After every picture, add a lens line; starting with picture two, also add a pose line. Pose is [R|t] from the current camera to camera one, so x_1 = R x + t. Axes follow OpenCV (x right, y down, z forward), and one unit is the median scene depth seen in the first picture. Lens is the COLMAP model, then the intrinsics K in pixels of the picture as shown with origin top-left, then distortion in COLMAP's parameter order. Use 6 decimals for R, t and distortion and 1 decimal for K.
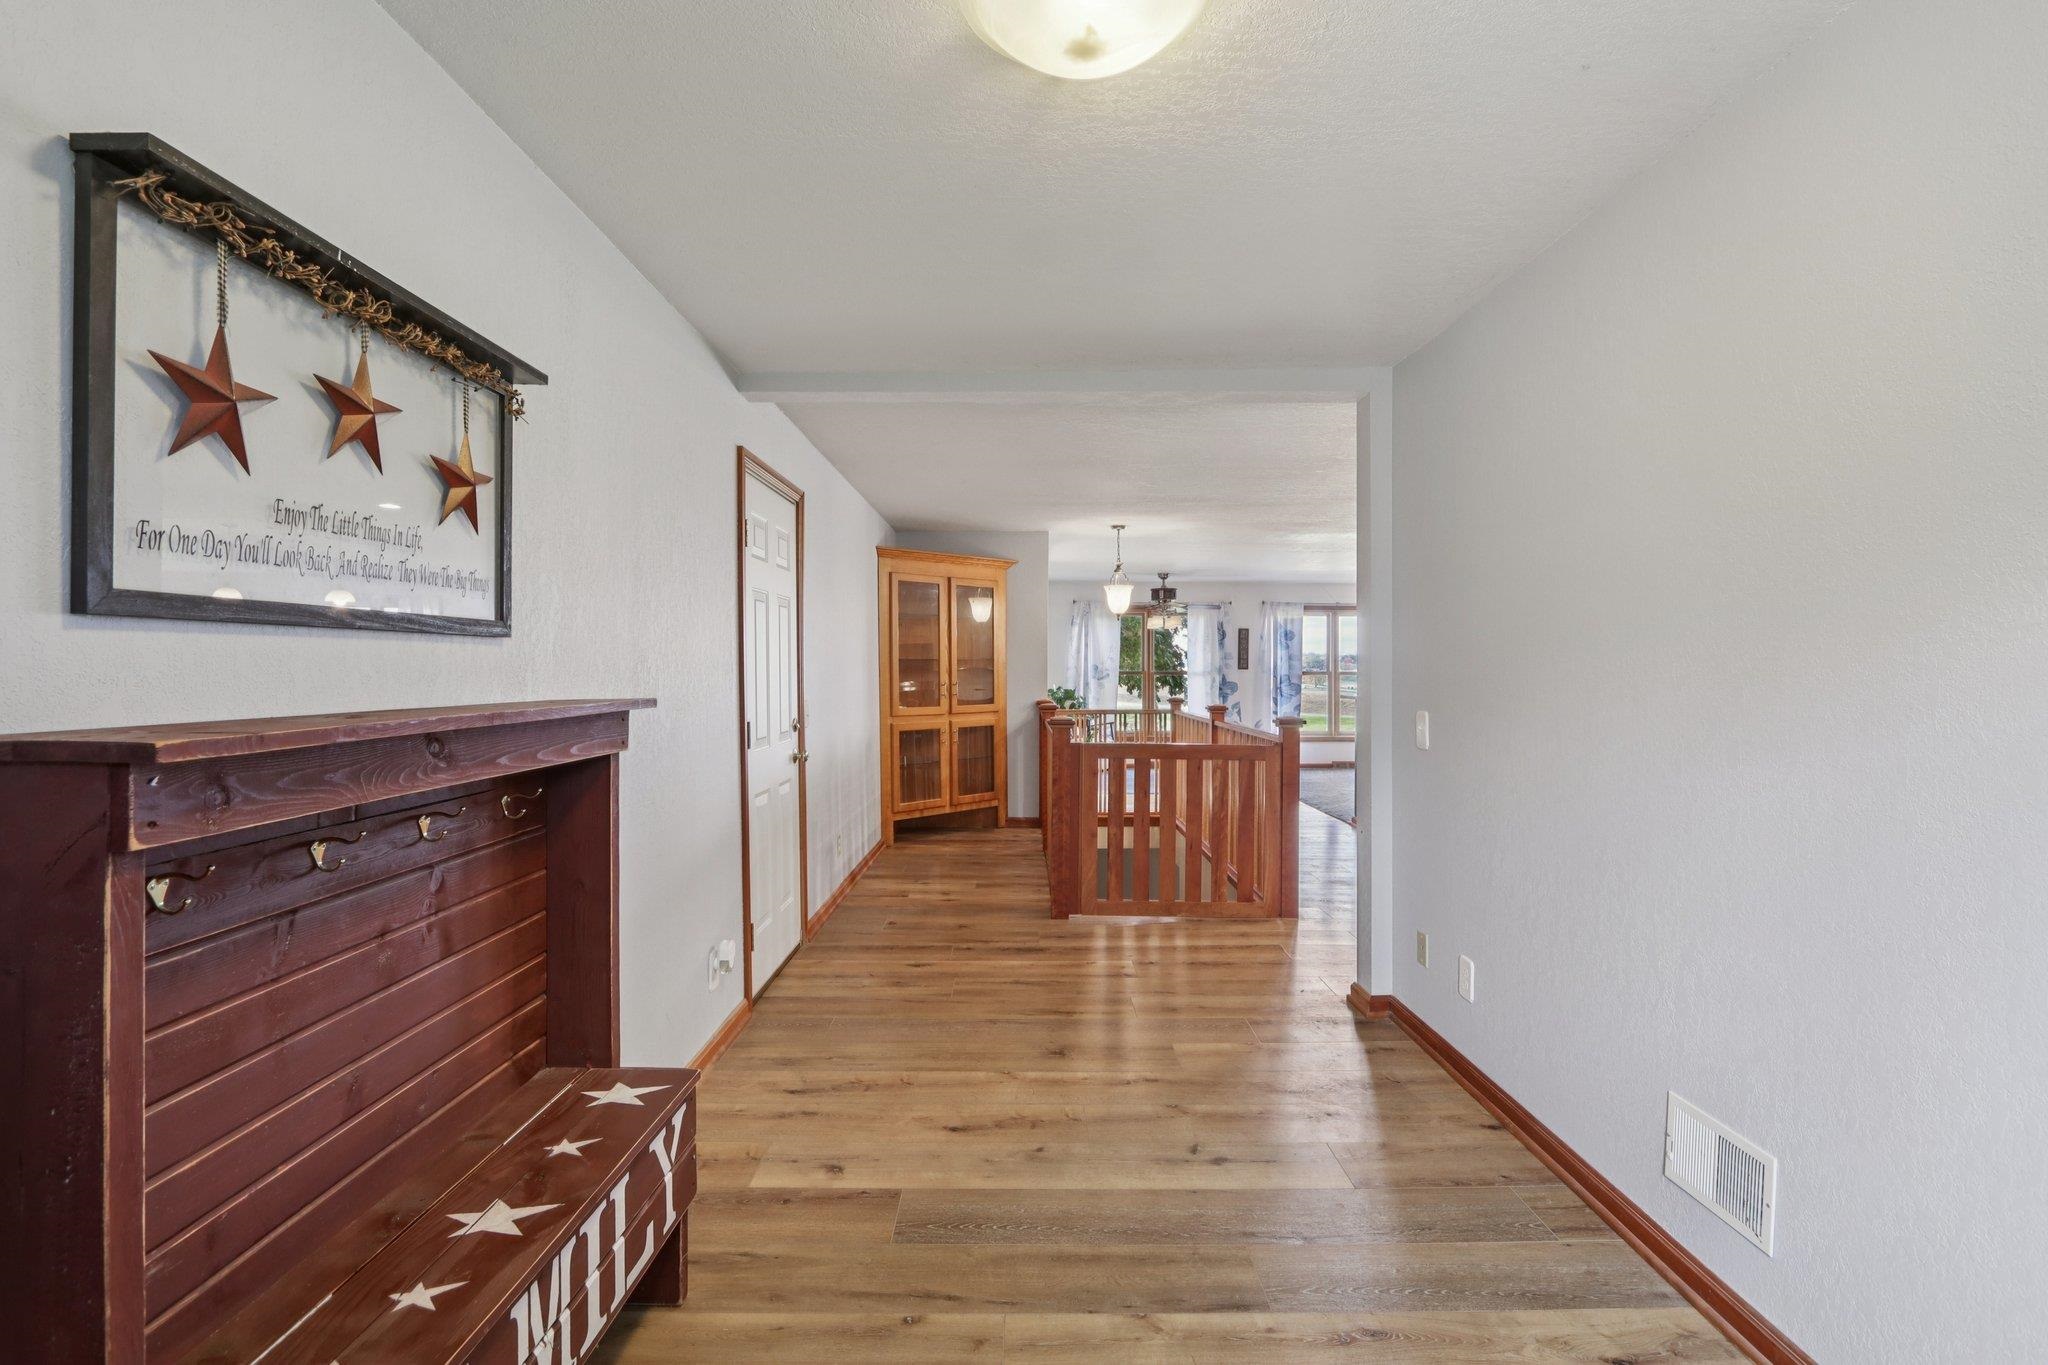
lens RADIAL K [[955.3, 0, 1026.3], [0, 955.3, 661.5], [0, 0, 1]] dist [-0.010740, 0.001008]
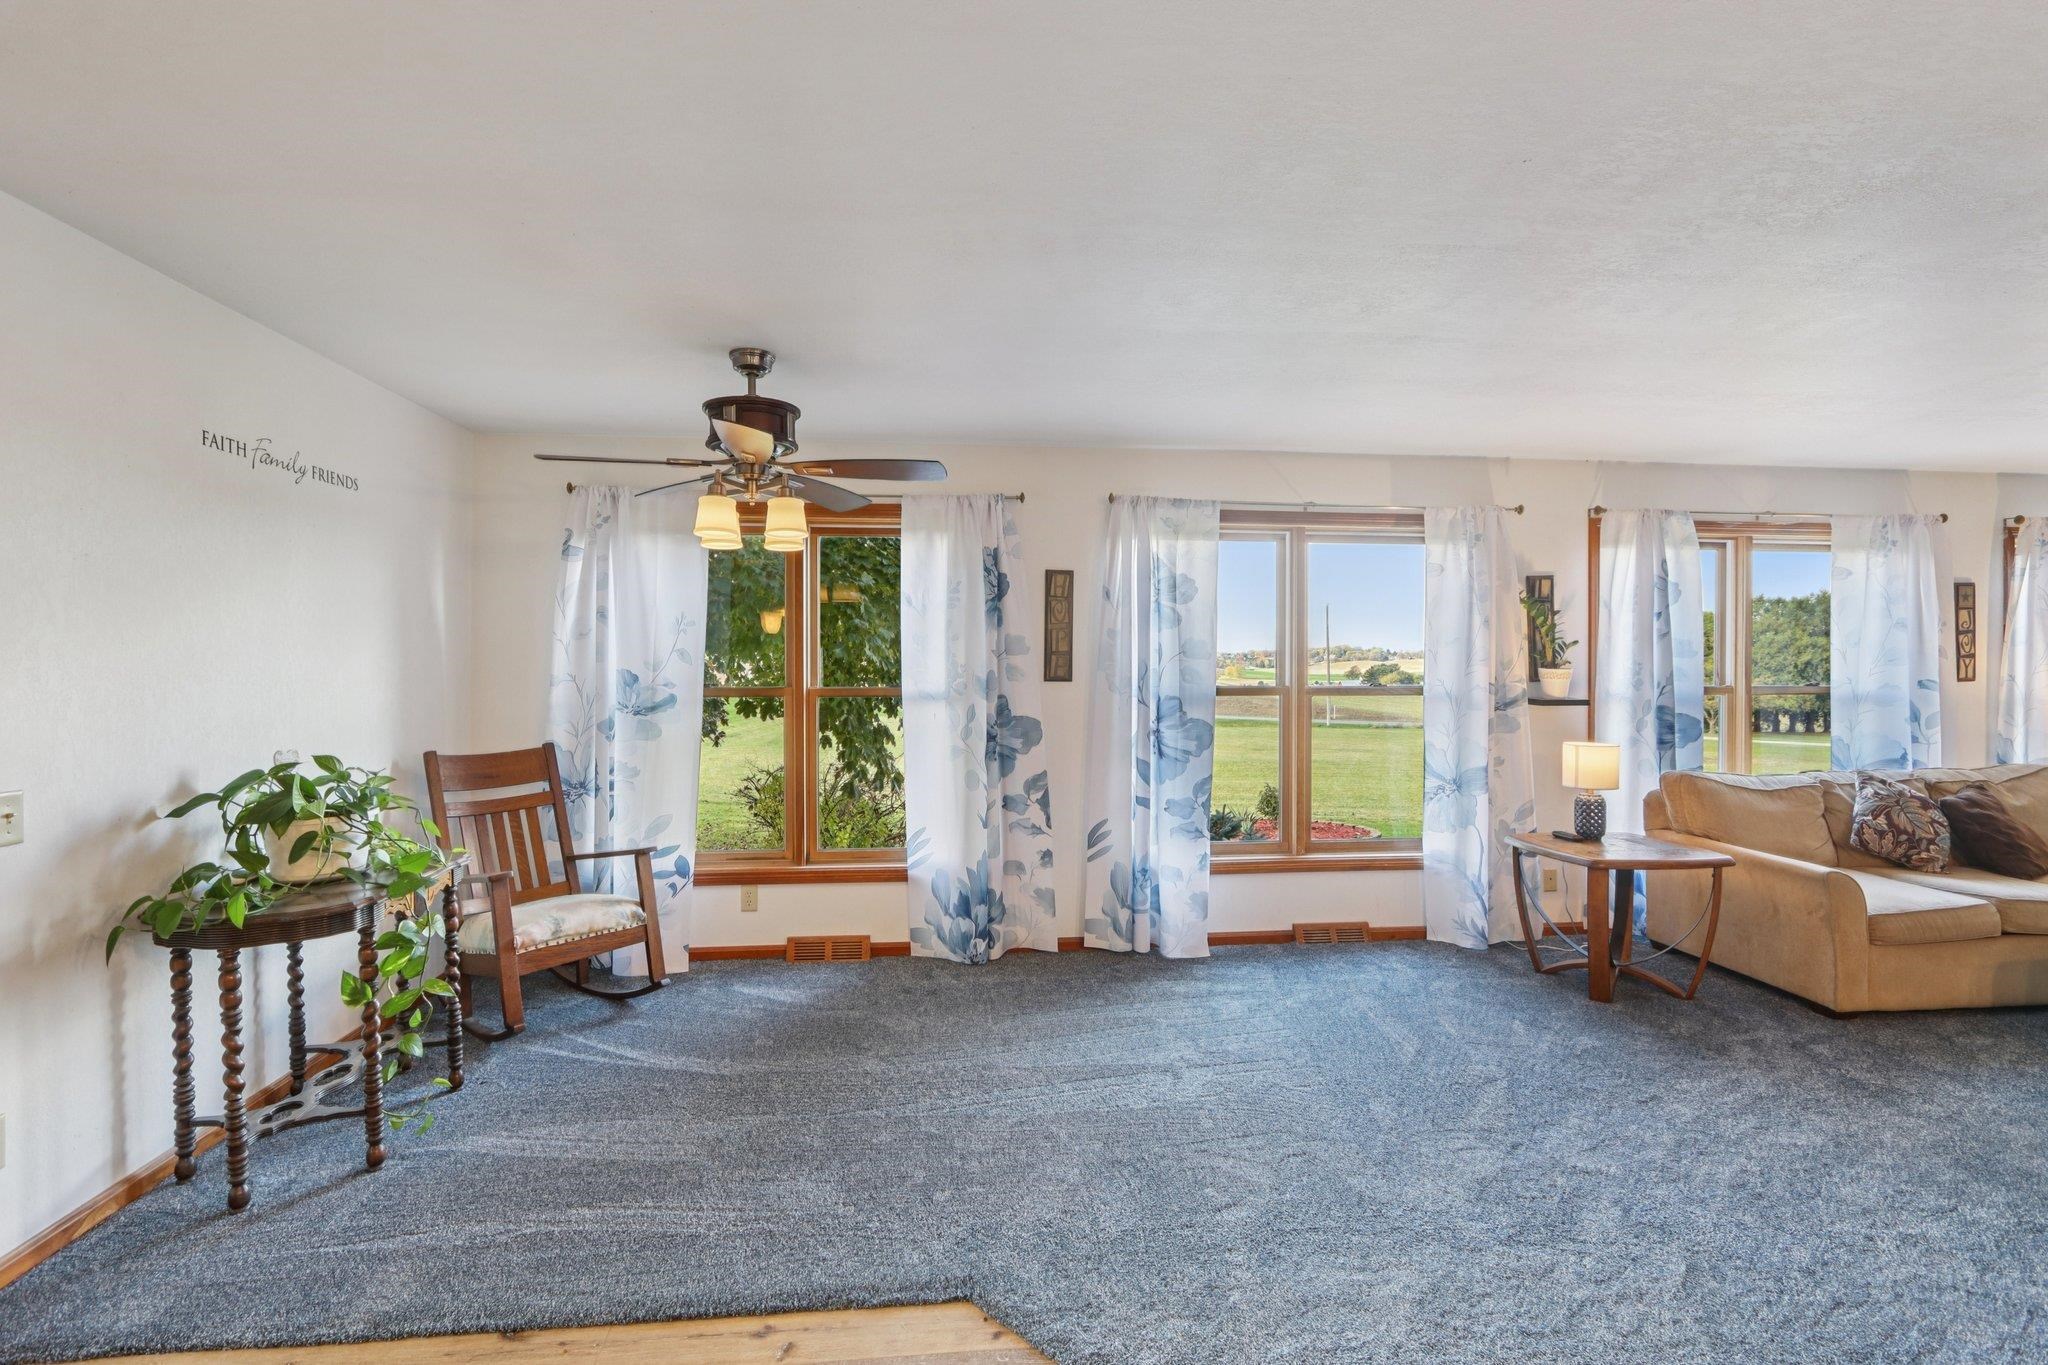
lens RADIAL K [[944.3, 0, 1009.5], [0, 944.3, 675.3], [0, 0, 1]] dist [-0.018384, 0.000428]
pose [[0.995949, -0.002251, 0.089895, 0.295515], [0.000701, 0.999851, 0.017263, -0.000917], [-0.089921, -0.017130, 0.995802, 1.075476]]
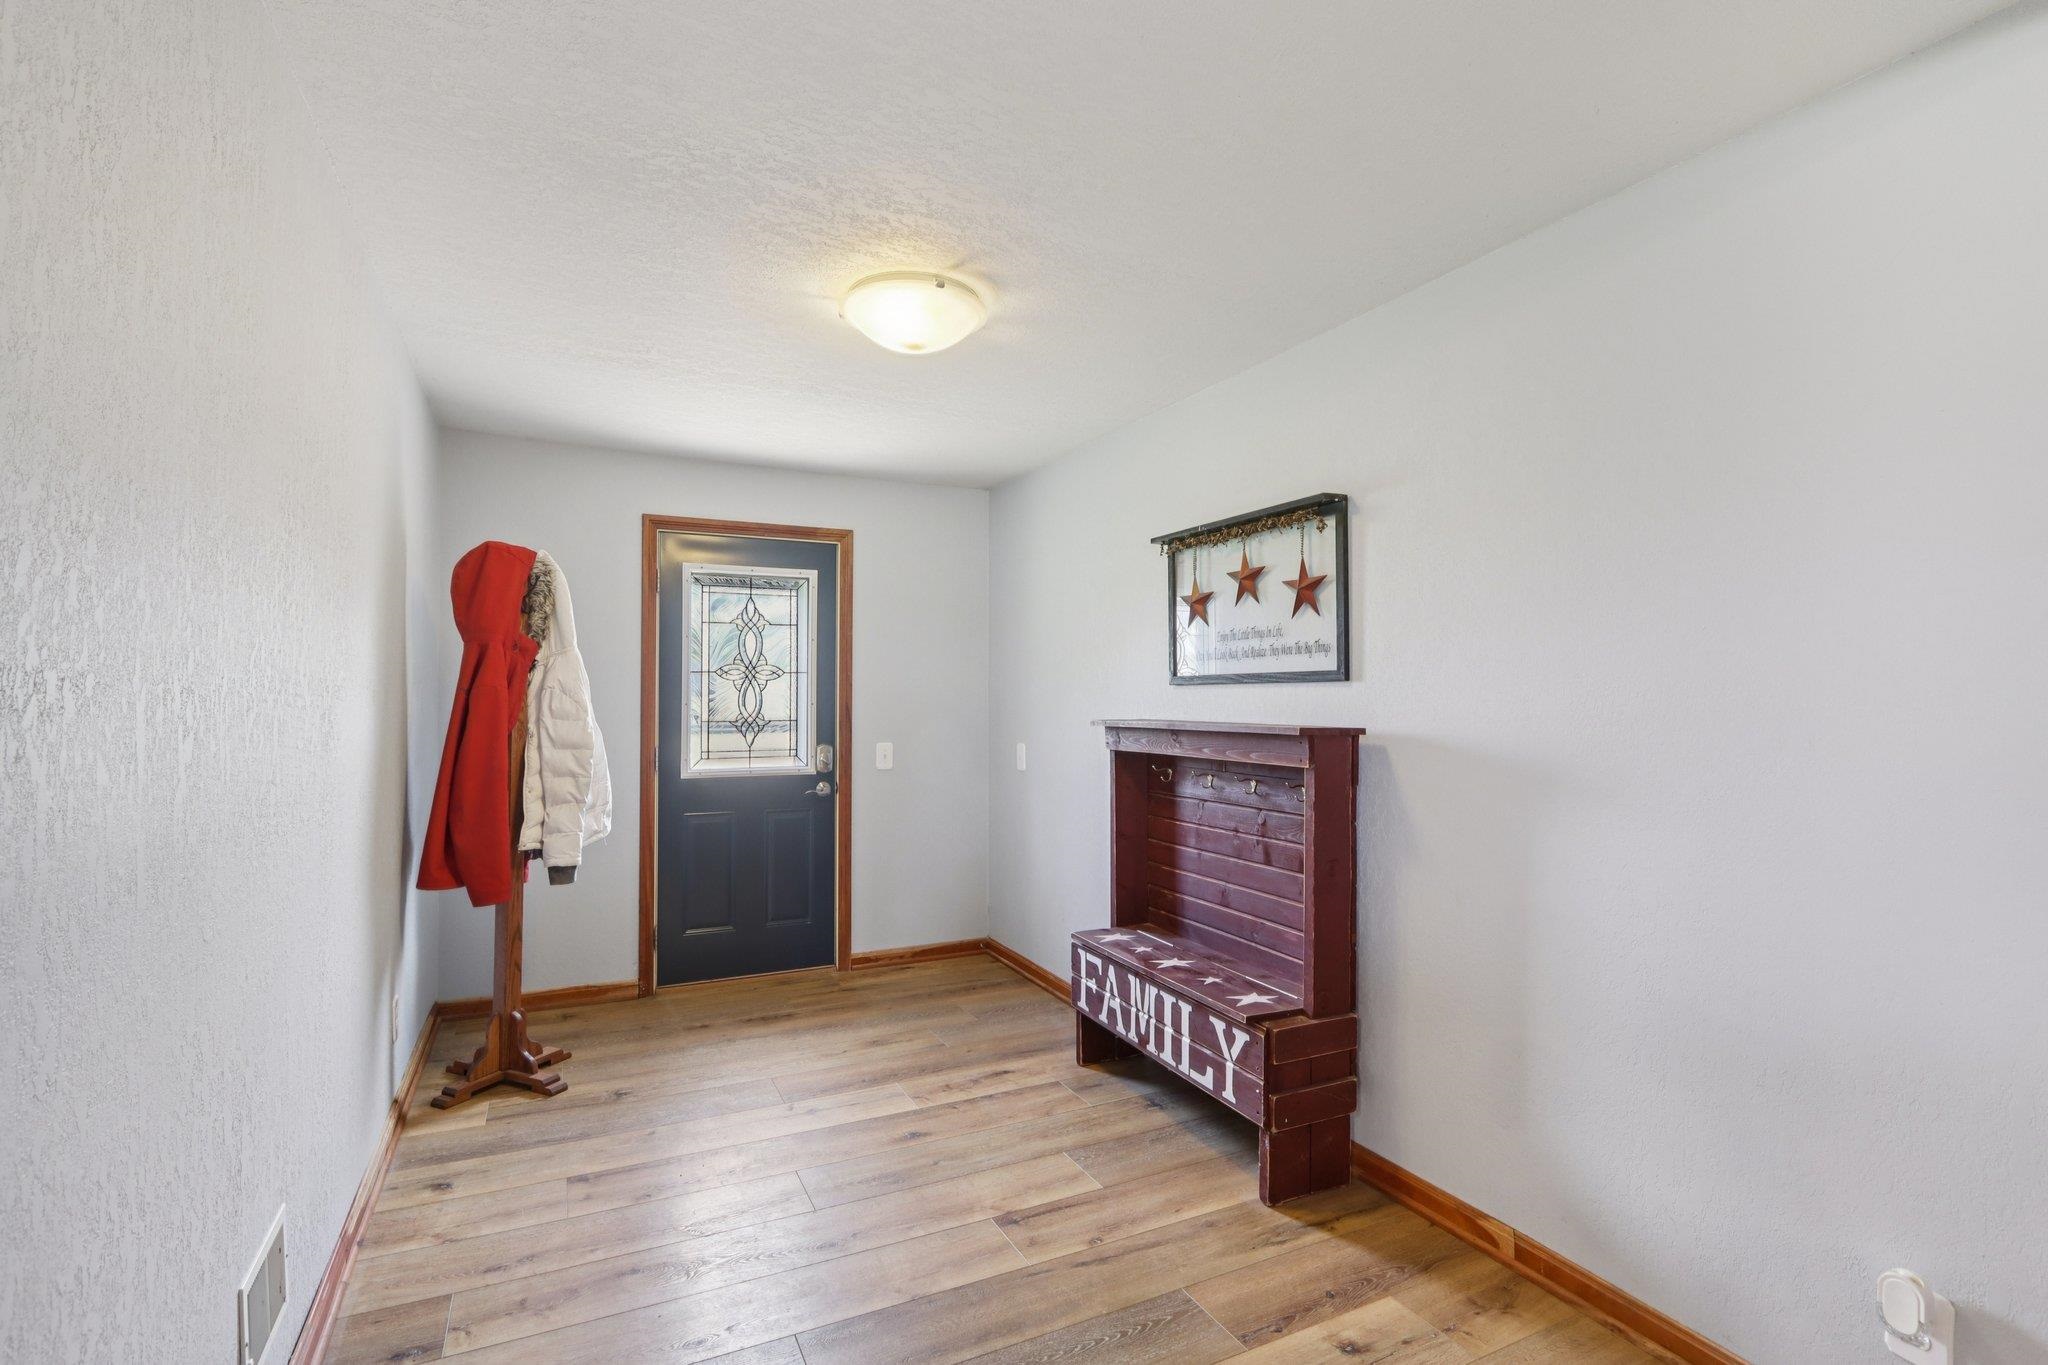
lens RADIAL K [[953.1, 0, 1014.1], [0, 953.1, 656.5], [0, 0, 1]] dist [-0.018073, 0.003490]
pose [[-0.903277, -0.017687, -0.428693, 0.129815], [0.001349, 0.999028, -0.044060, -0.000145], [0.429056, -0.040376, -0.902375, 0.533278]]
